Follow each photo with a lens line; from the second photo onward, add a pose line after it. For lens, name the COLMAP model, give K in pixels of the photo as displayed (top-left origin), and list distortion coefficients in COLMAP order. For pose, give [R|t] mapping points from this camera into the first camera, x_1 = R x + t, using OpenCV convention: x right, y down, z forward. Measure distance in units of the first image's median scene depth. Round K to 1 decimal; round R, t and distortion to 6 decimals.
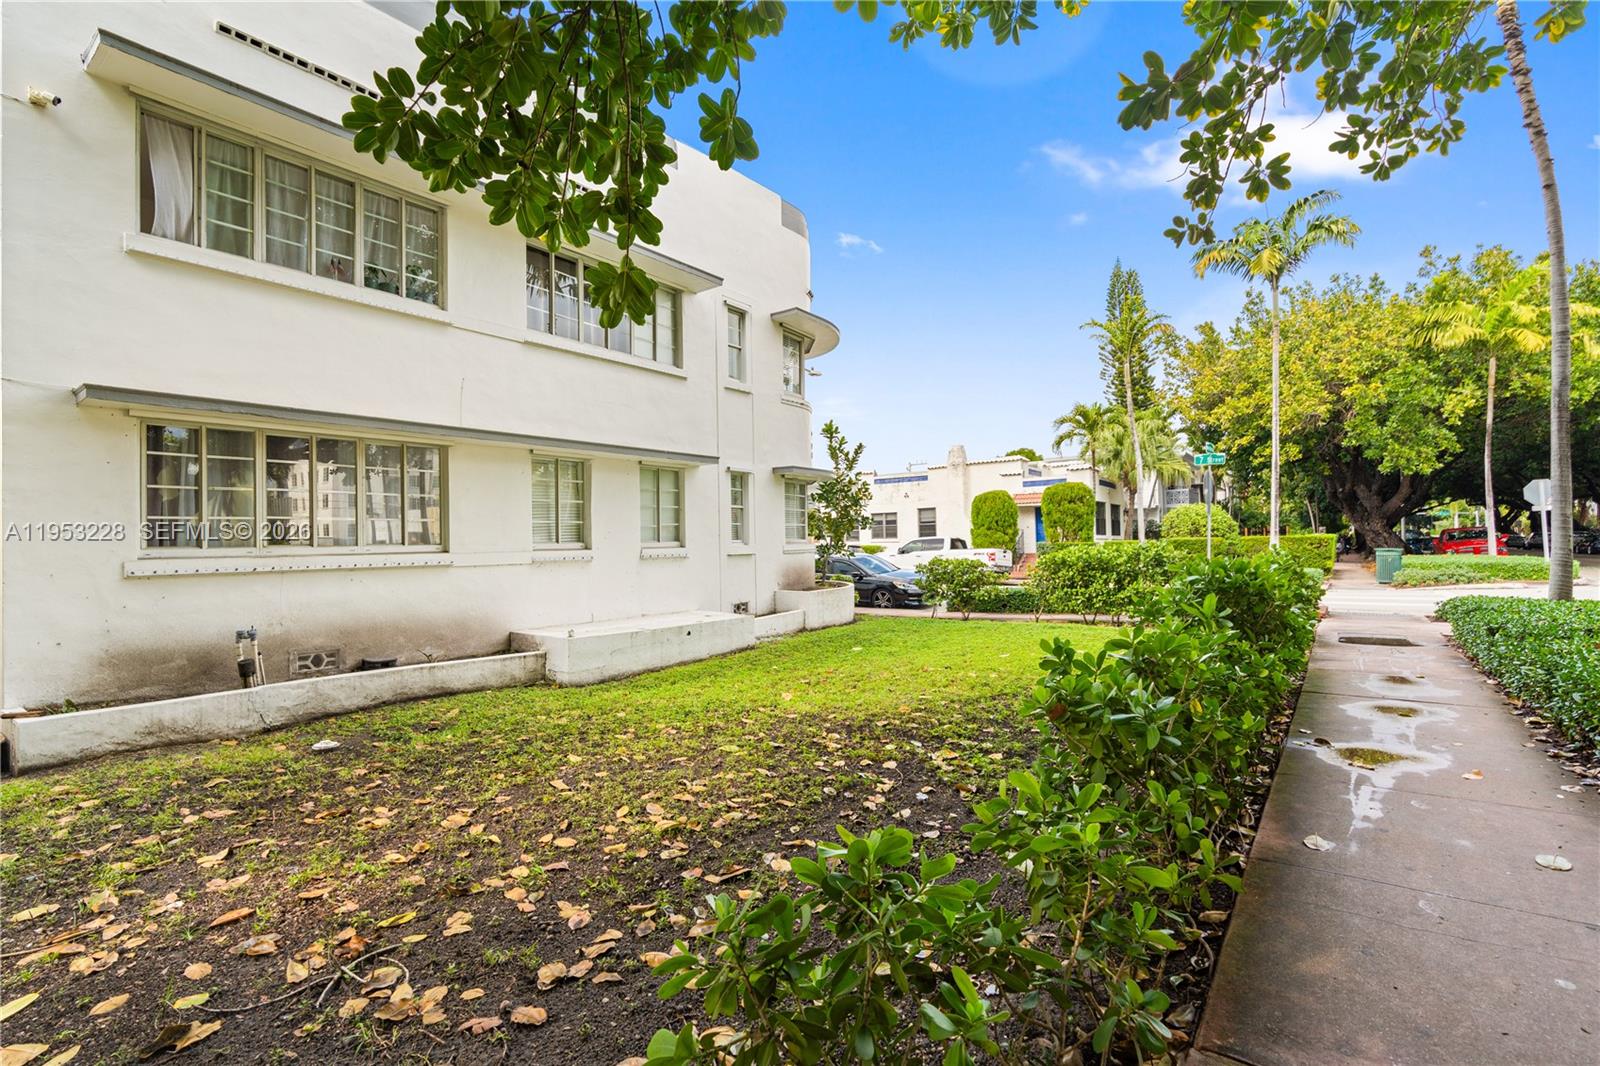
lens RADIAL K [[728.2, 0, 796.6], [0, 728.2, 533.9], [0, 0, 1]] dist [-0.004810, 0.002207]
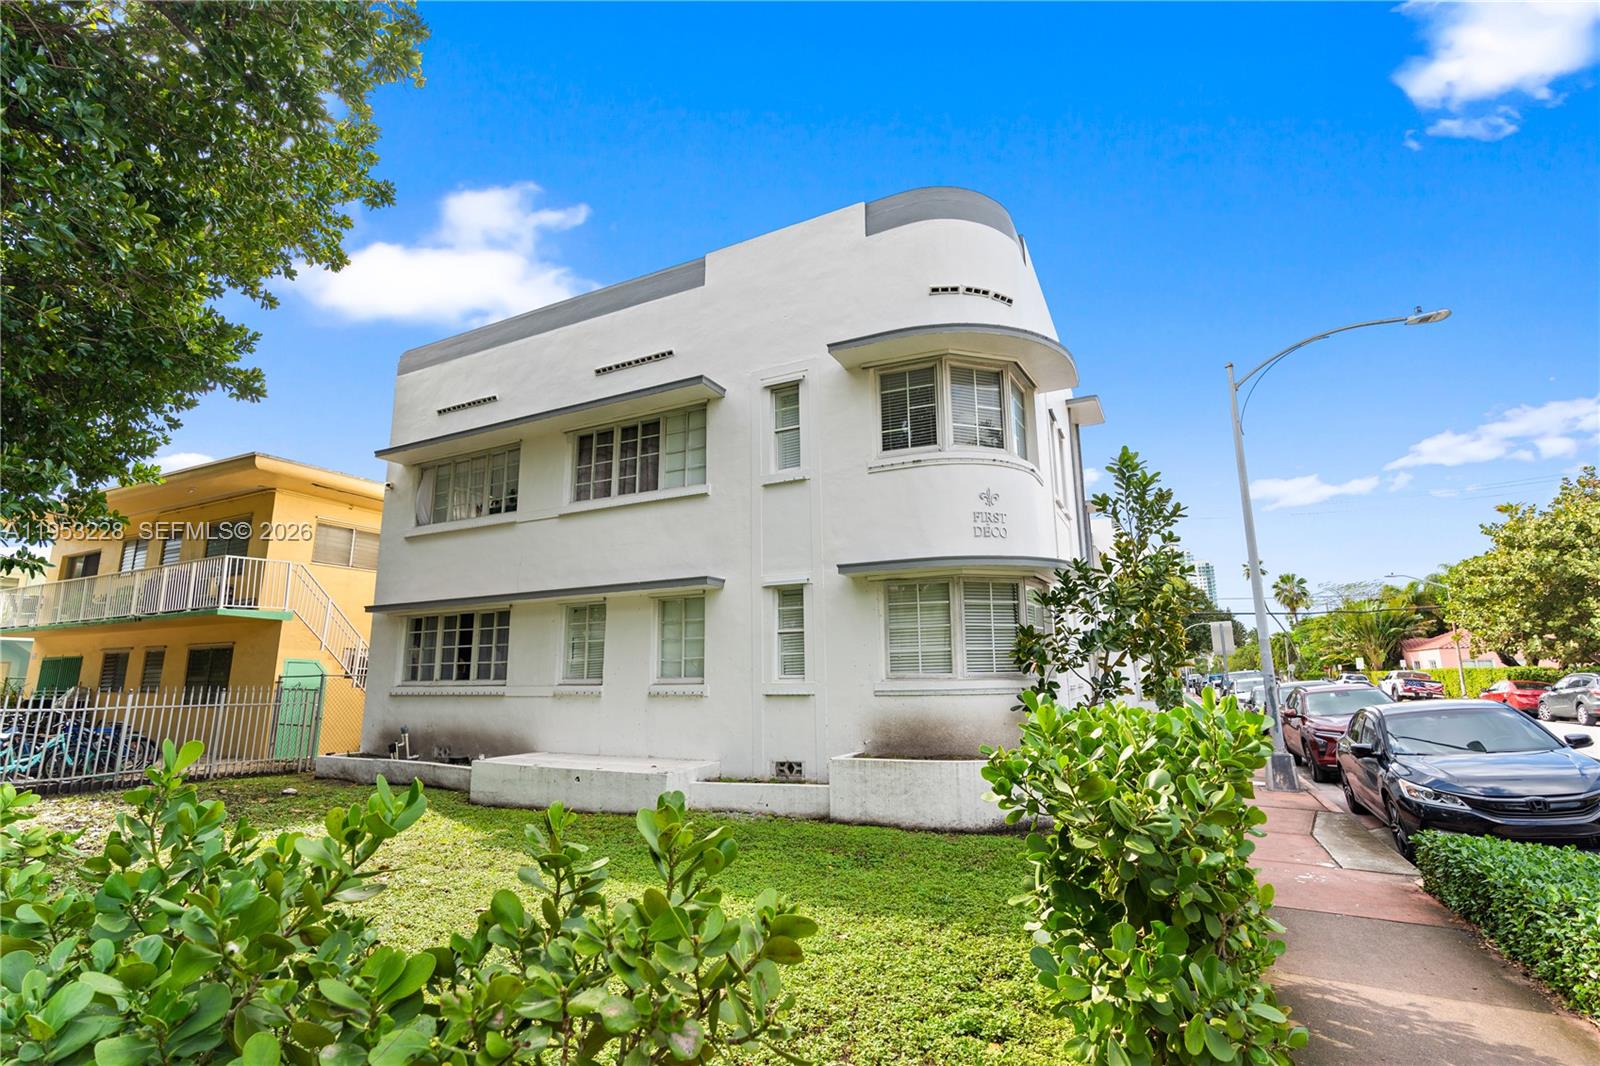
lens RADIAL K [[728.2, 0, 796.9], [0, 728.2, 538.4], [0, 0, 1]] dist [-0.004810, 0.002207]
pose [[0.176222, -0.170639, -0.969447, 0.783353], [0.021264, 0.985290, -0.169562, -0.003169], [0.984121, 0.009266, 0.177258, 1.009705]]
